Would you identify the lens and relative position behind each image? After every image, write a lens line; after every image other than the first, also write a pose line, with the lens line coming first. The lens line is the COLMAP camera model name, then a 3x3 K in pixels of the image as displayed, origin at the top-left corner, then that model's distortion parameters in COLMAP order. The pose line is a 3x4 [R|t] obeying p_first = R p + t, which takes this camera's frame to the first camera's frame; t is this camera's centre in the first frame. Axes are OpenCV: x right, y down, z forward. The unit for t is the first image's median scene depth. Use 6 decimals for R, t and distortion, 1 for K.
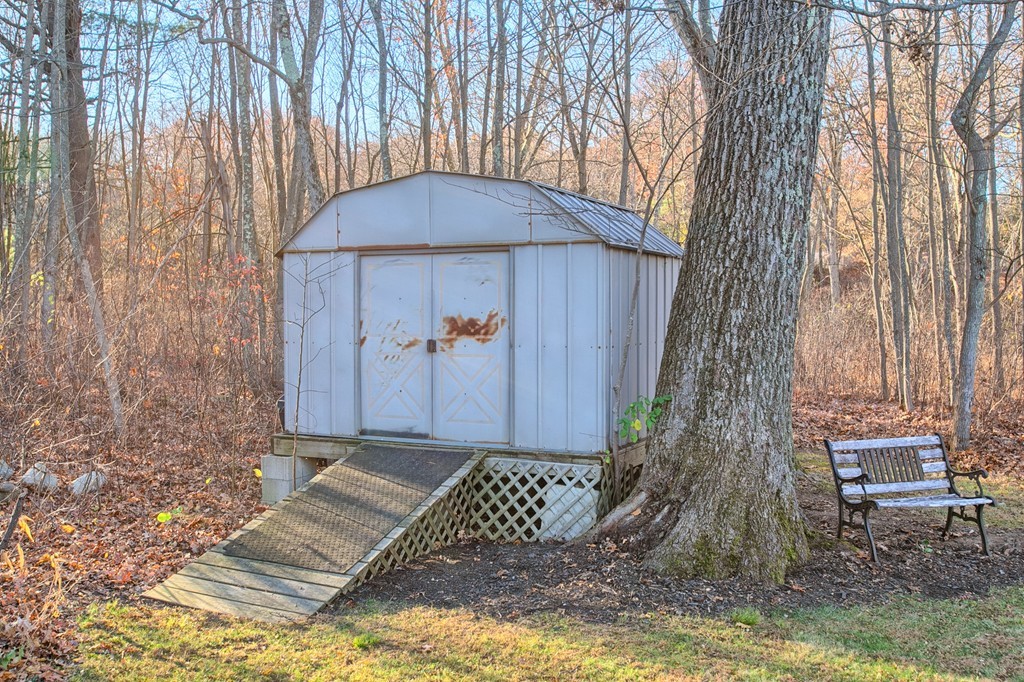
lens RADIAL K [[456.1, 0, 512.8], [0, 456.1, 337.4], [0, 0, 1]] dist [-0.018130, 0.009600]
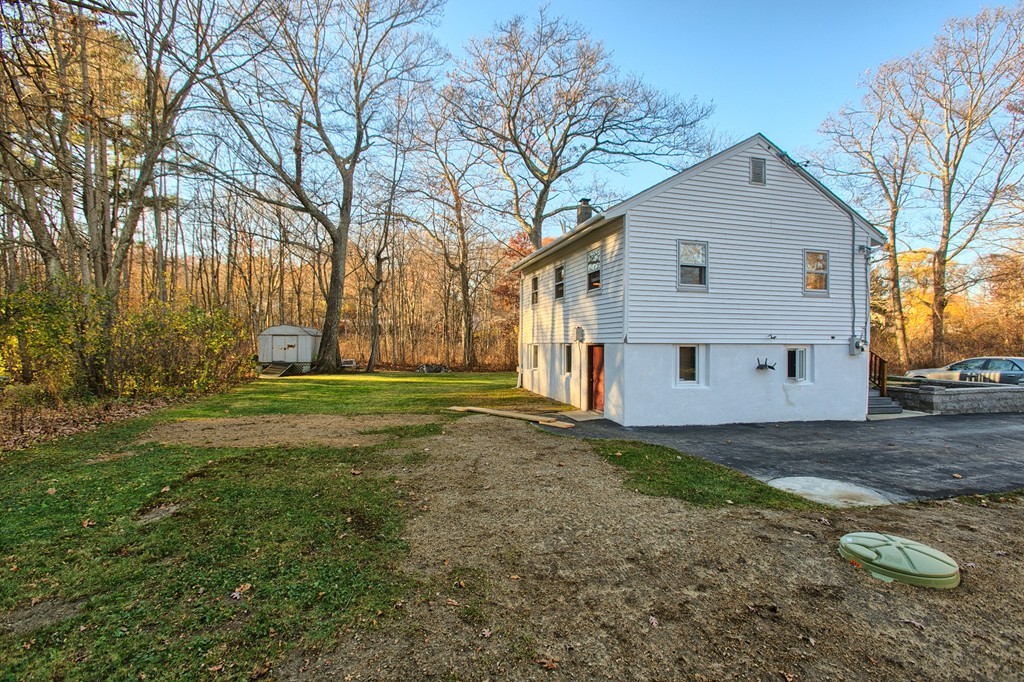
lens RADIAL K [[456.1, 0, 512.1], [0, 456.1, 342.2], [0, 0, 1]] dist [-0.018130, 0.009600]
pose [[0.857033, -0.001850, 0.515259, -0.827377], [0.000214, 0.999995, 0.003235, -0.108588], [-0.515262, -0.002663, 0.857029, -7.151514]]
